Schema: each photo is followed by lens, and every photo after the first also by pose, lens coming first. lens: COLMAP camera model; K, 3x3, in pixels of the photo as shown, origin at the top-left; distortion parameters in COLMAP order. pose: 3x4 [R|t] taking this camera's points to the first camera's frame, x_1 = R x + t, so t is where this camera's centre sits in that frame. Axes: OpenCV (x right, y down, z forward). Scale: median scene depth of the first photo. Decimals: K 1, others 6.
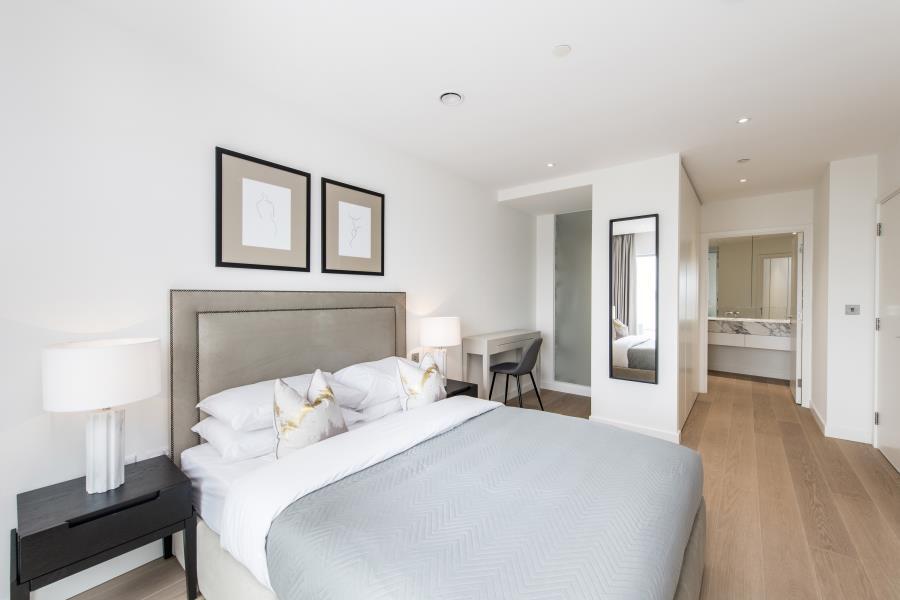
lens RADIAL K [[365.9, 0, 450.9], [0, 365.9, 294.6], [0, 0, 1]] dist [0.000362, -0.000033]
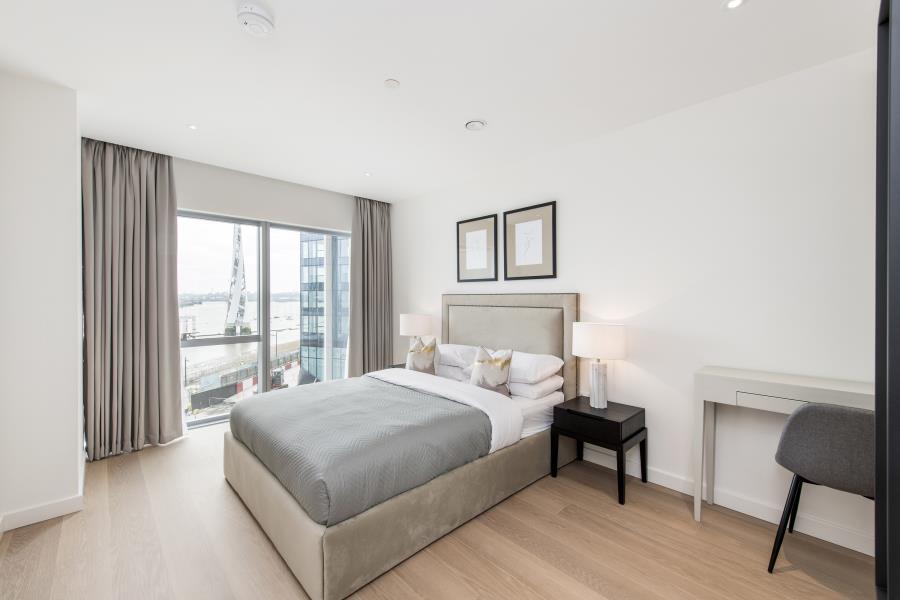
lens RADIAL K [[365.9, 0, 451.7], [0, 365.9, 300.6], [0, 0, 1]] dist [0.000362, -0.000033]
pose [[-0.135881, -0.007326, -0.990698, 1.063089], [-0.008208, 0.999947, -0.006269, 0.027189], [0.990691, 0.007280, -0.135934, 1.002418]]
